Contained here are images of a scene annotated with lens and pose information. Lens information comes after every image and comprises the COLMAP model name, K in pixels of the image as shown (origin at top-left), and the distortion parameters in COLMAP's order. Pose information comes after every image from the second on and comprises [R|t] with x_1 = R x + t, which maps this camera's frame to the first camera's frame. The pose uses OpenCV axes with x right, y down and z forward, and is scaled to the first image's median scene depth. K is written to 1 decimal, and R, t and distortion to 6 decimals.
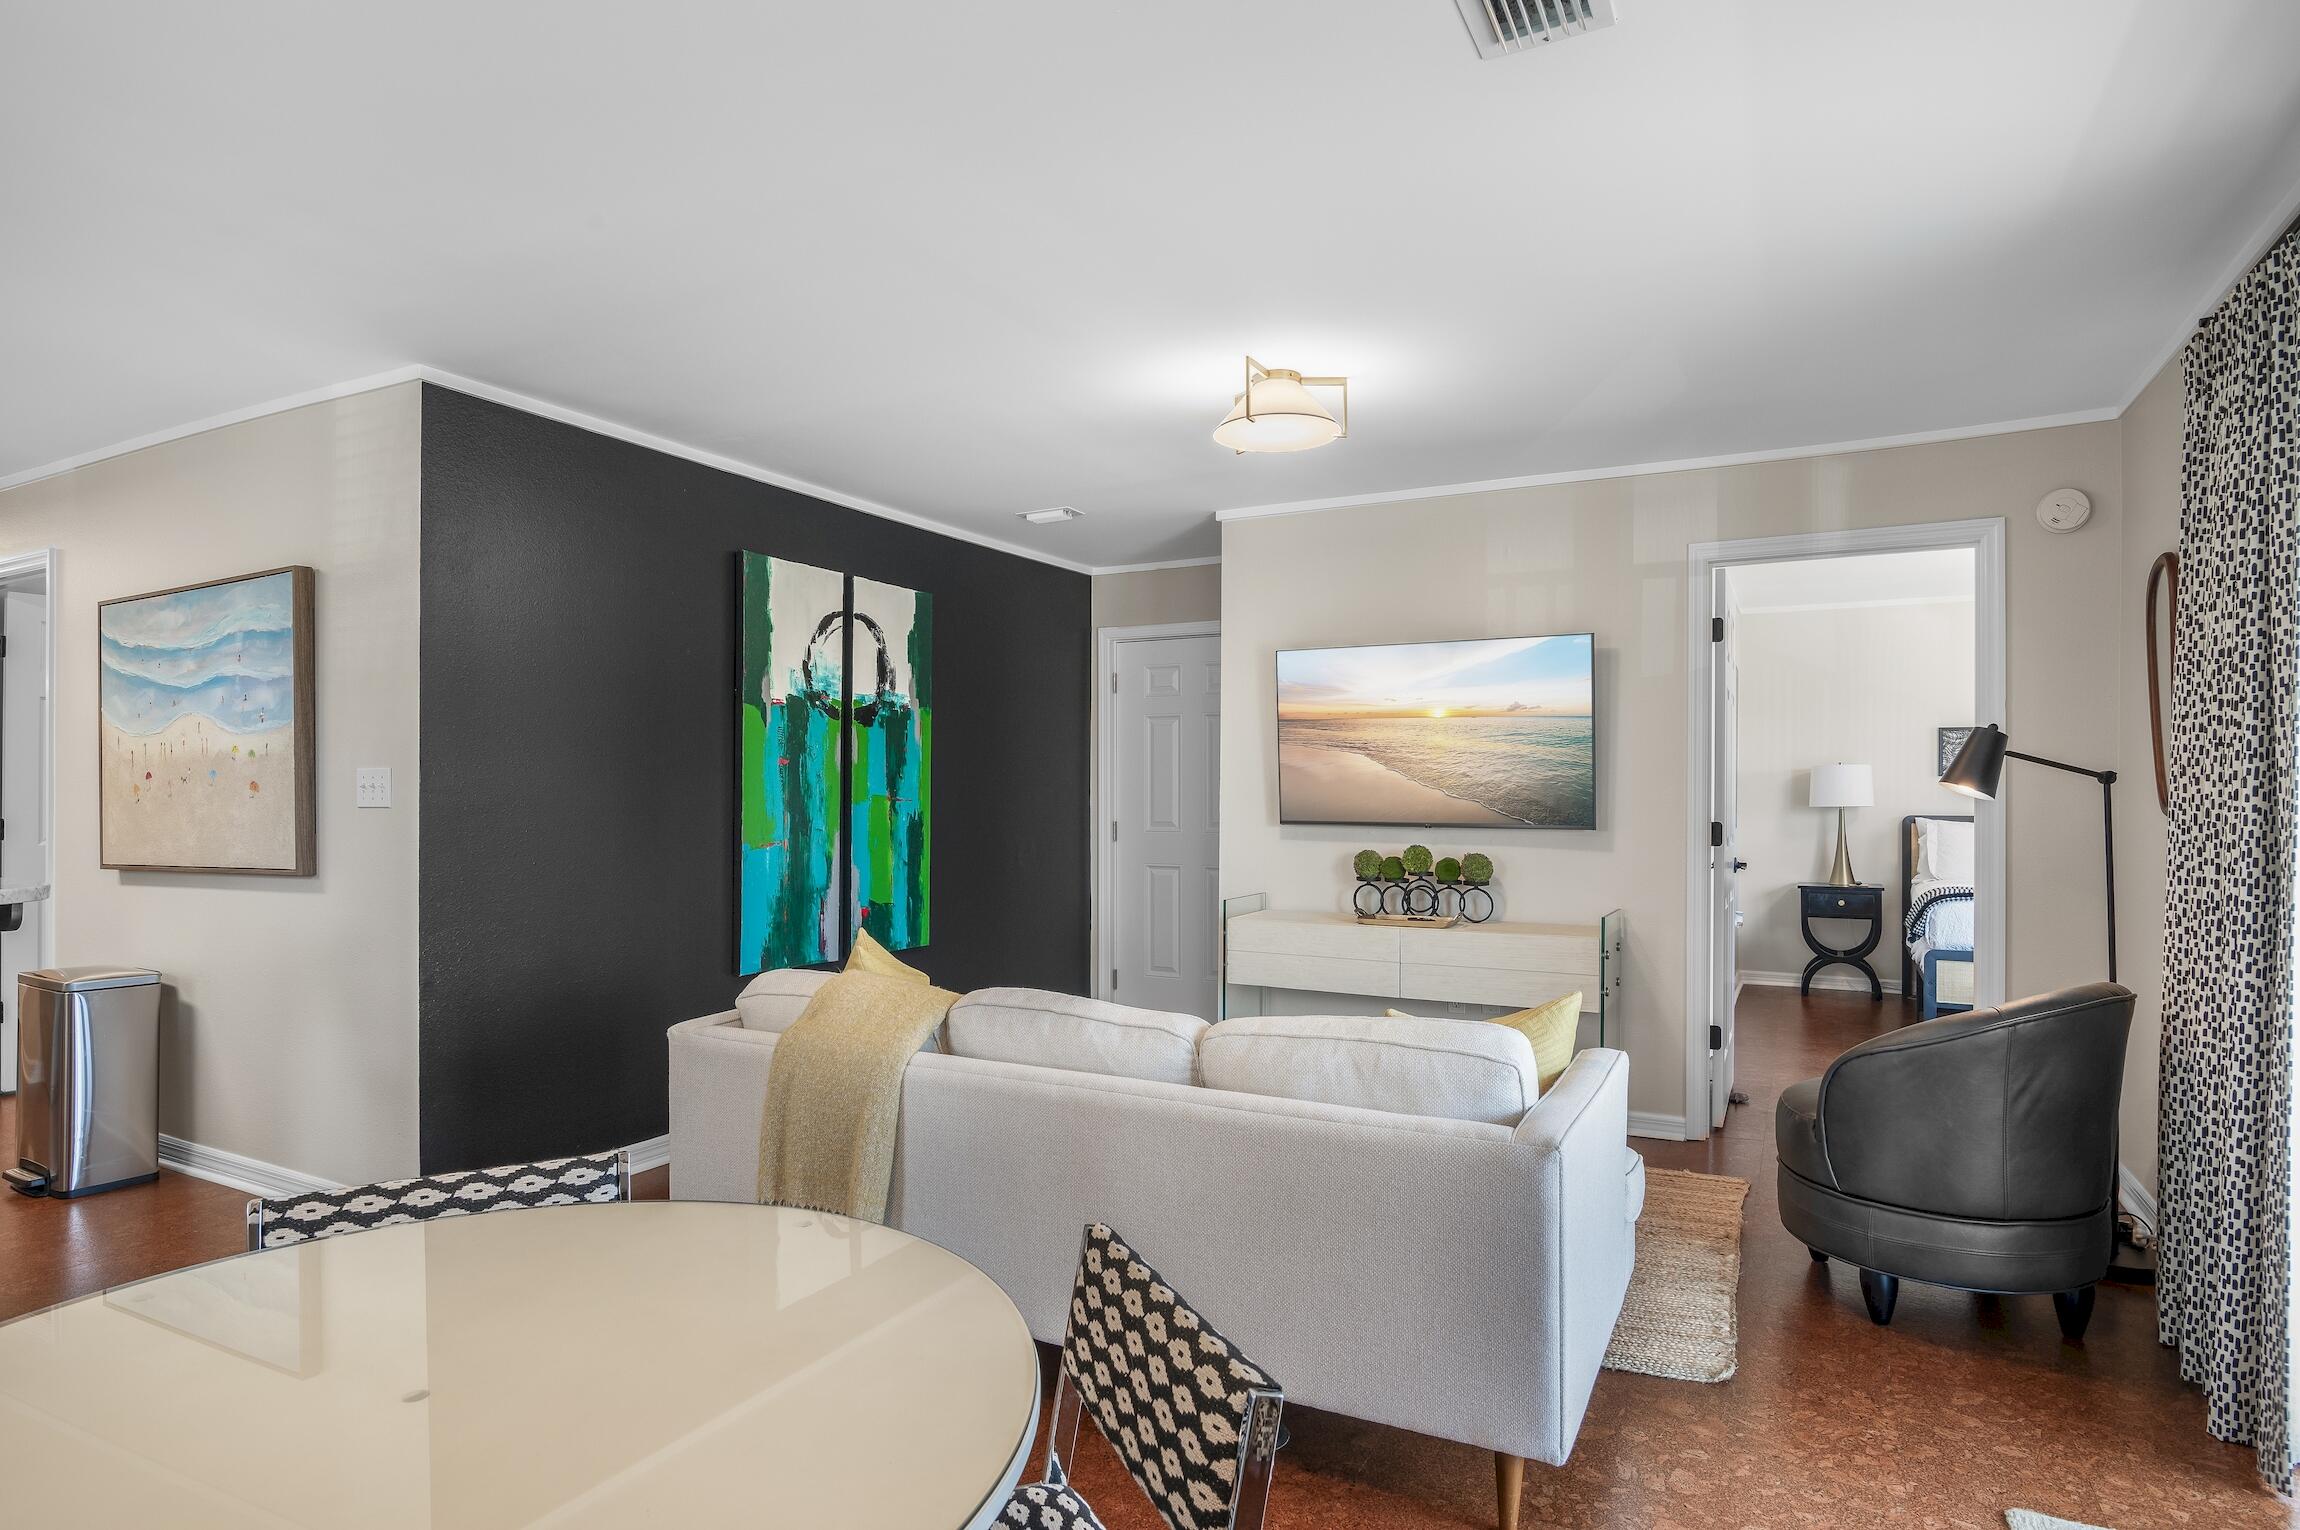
lens RADIAL K [[1313.9, 0, 1089.8], [0, 1313.9, 764.5], [0, 0, 1]] dist [-0.012339, -0.001676]
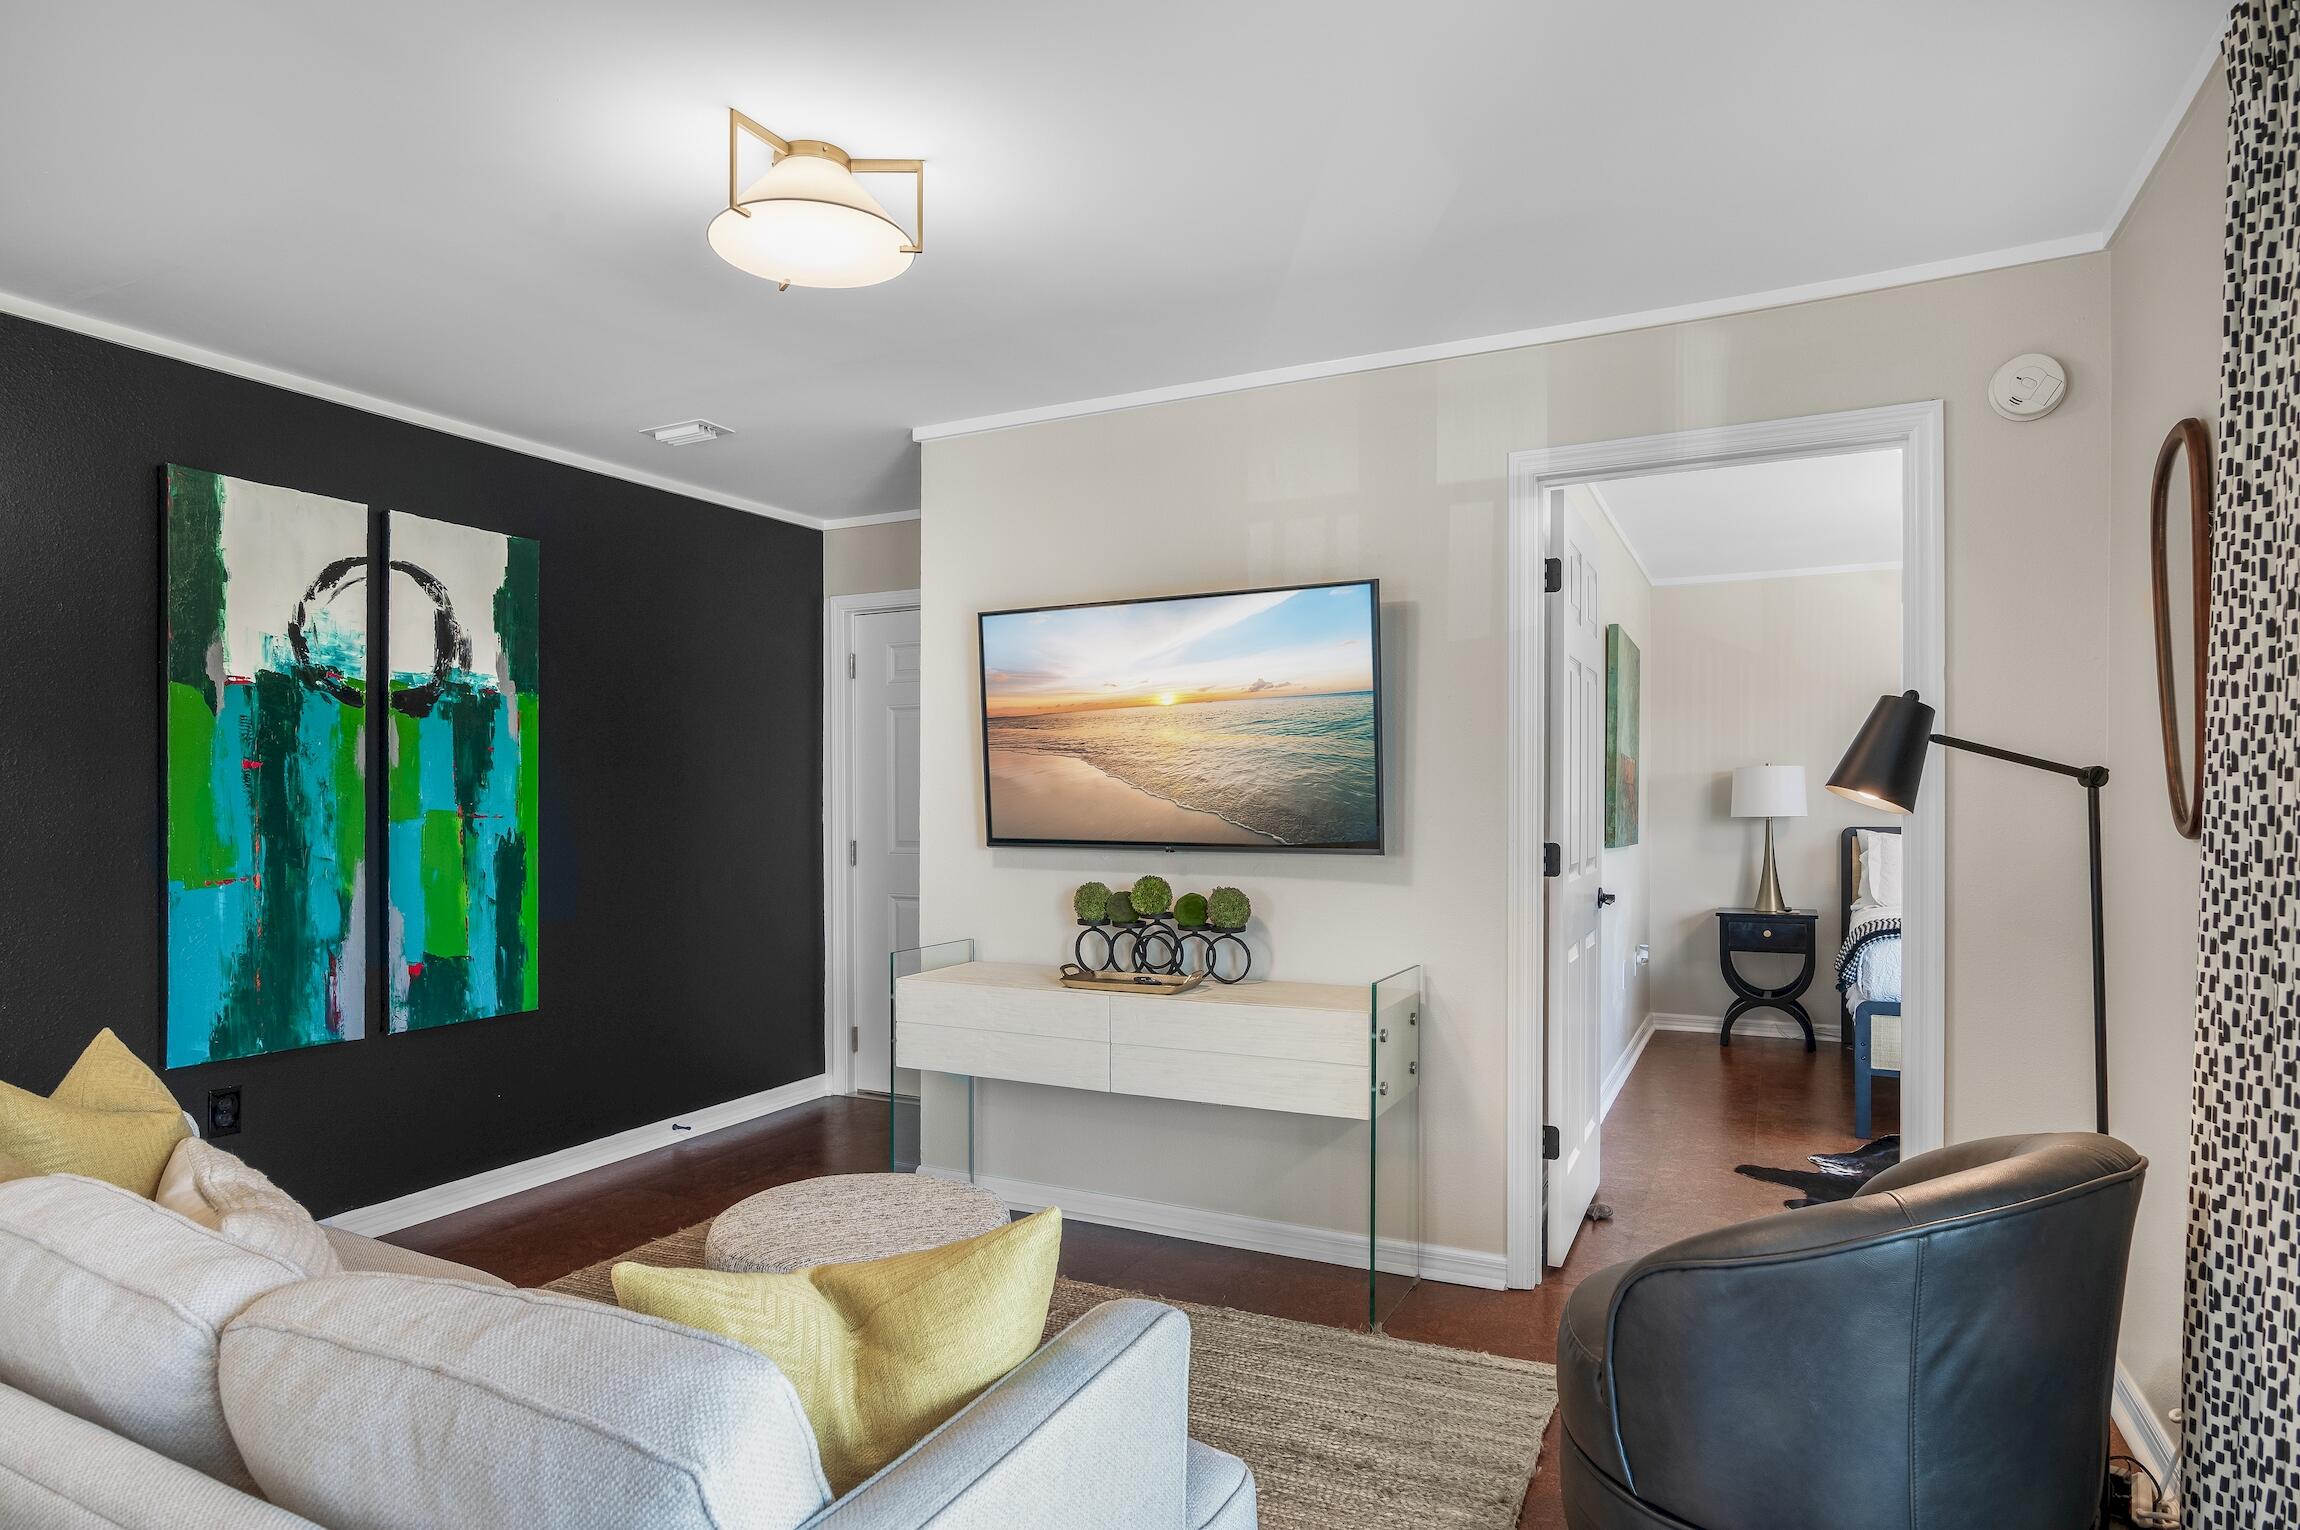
lens RADIAL K [[1313.9, 0, 1105.9], [0, 1313.9, 782.2], [0, 0, 1]] dist [-0.012339, -0.001676]
pose [[0.999764, -0.004322, 0.021269, 0.209927], [0.004181, 0.999969, 0.006644, 0.004514], [-0.021298, -0.006553, 0.999752, 0.275156]]
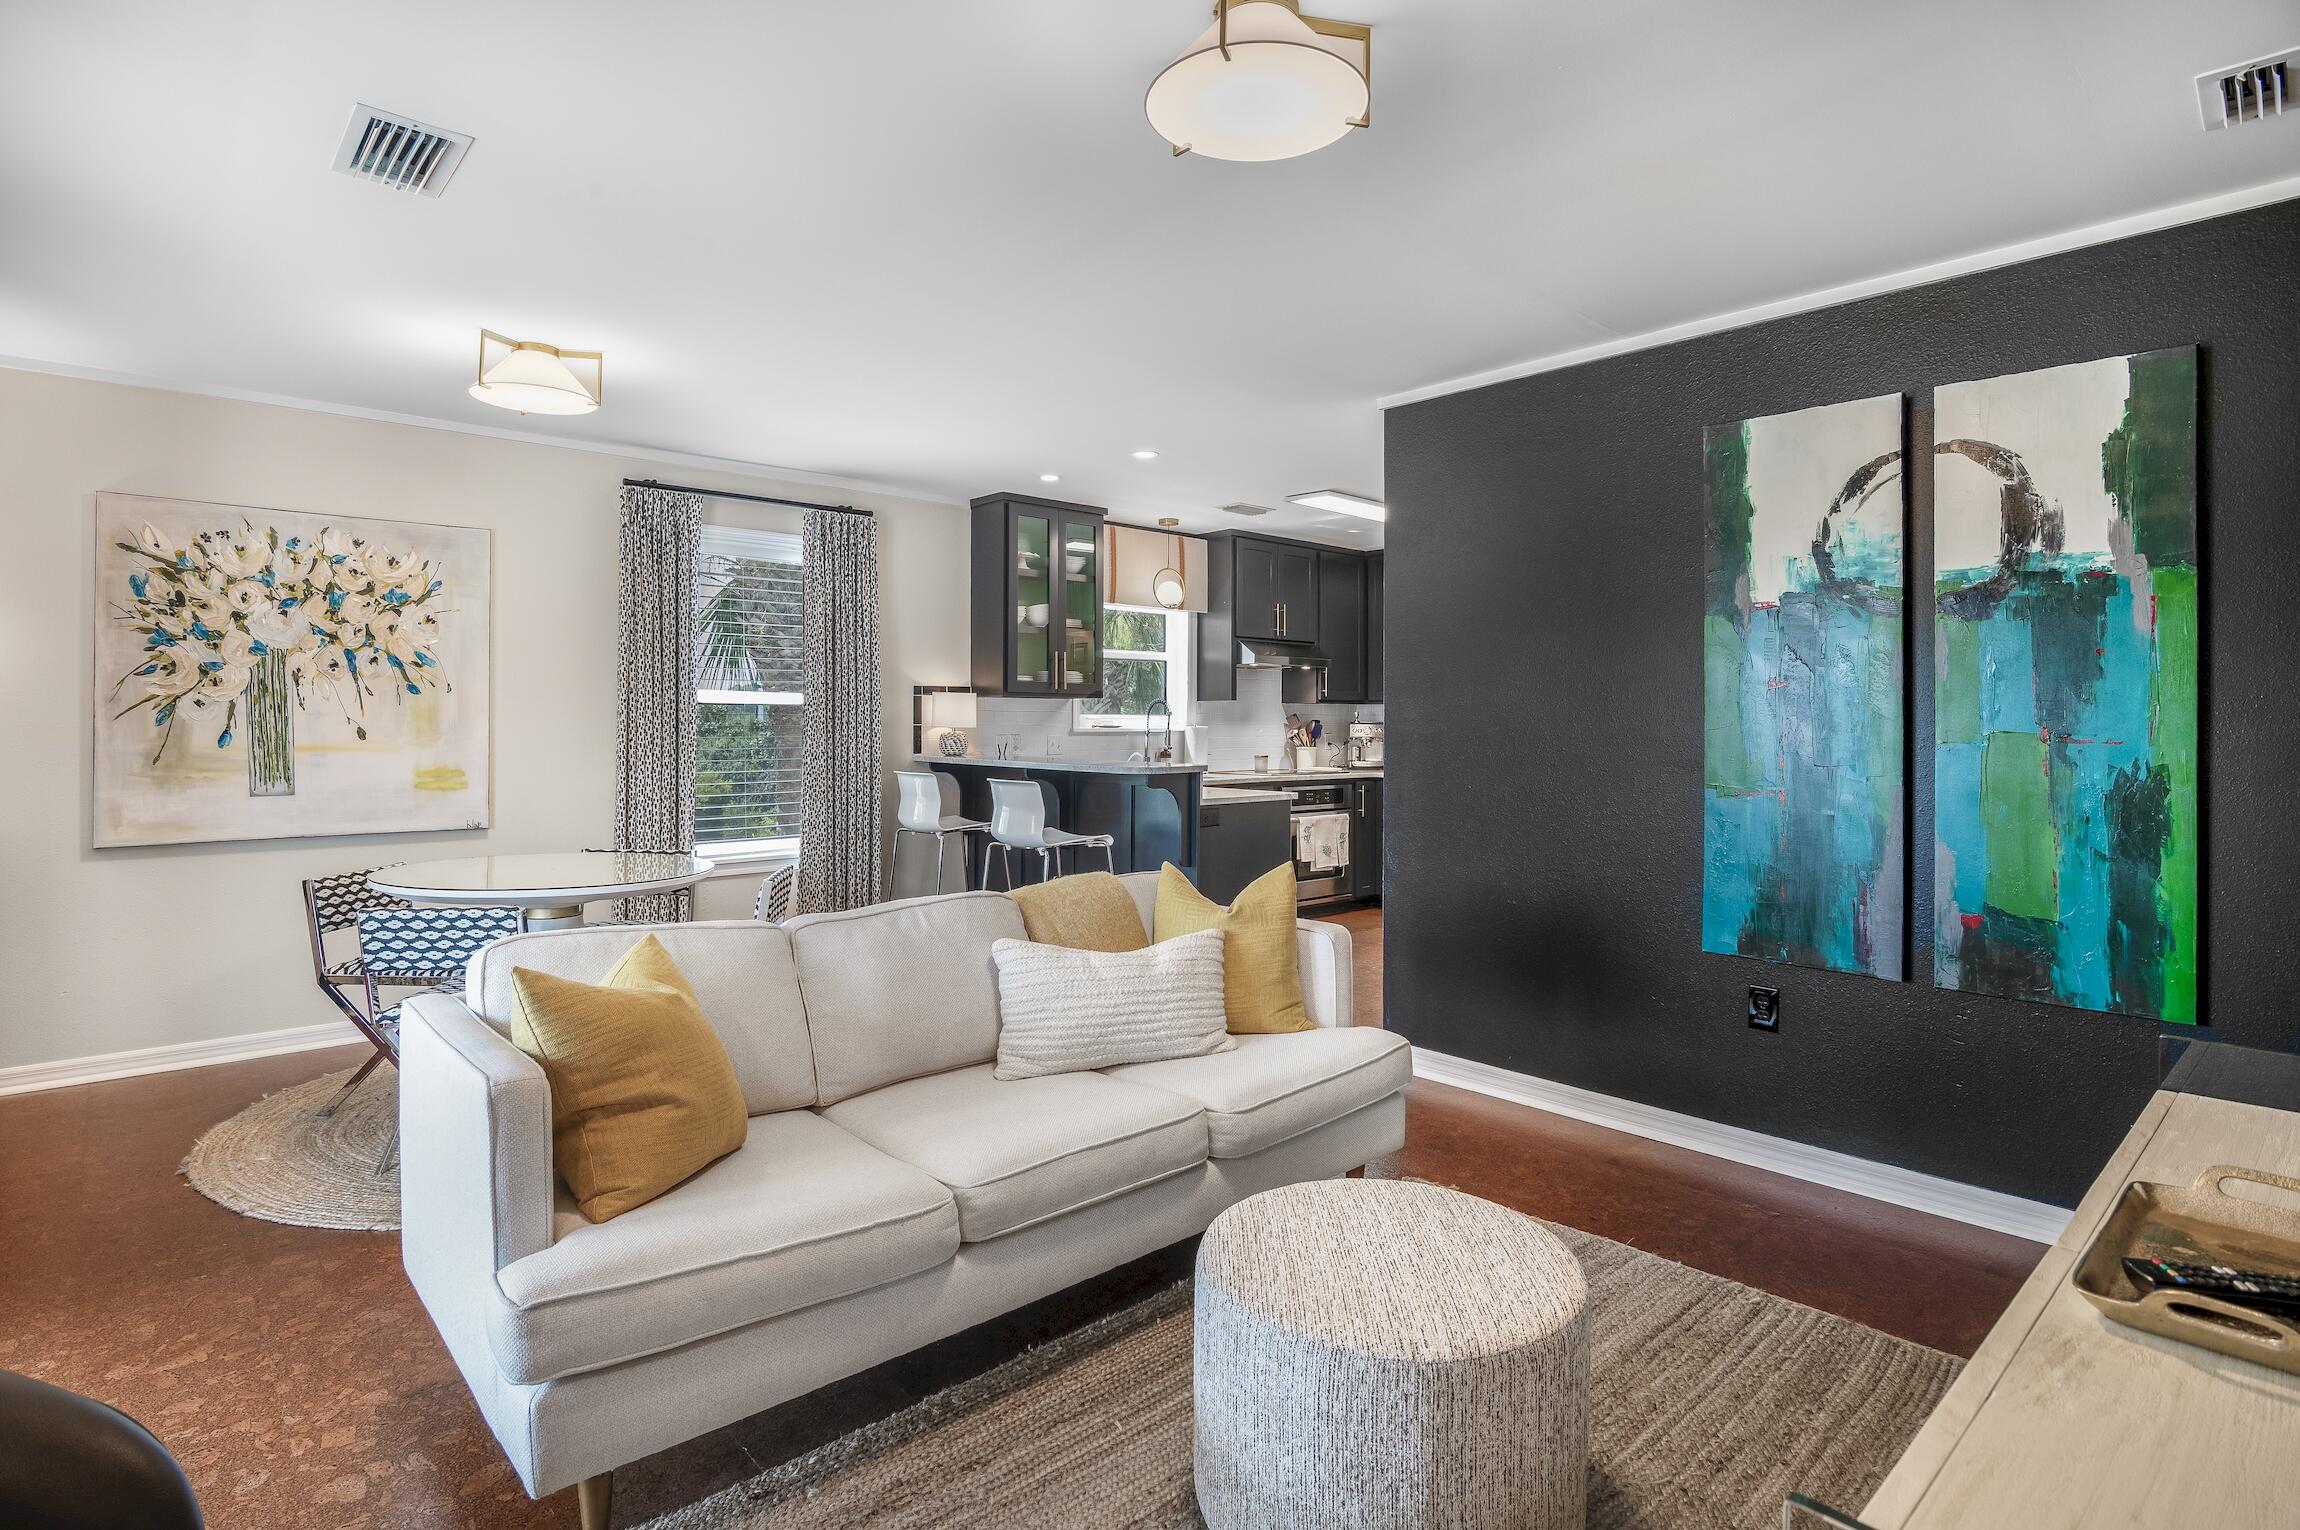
lens RADIAL K [[1132.2, 0, 1136.0], [0, 1132.2, 734.0], [0, 0, 1]] dist [-0.013871, -0.002568]
pose [[-0.321641, 0.005293, -0.946847, 0.477588], [0.012729, 0.999918, 0.001265, 0.019565], [0.946776, -0.011646, -0.321682, 0.840464]]
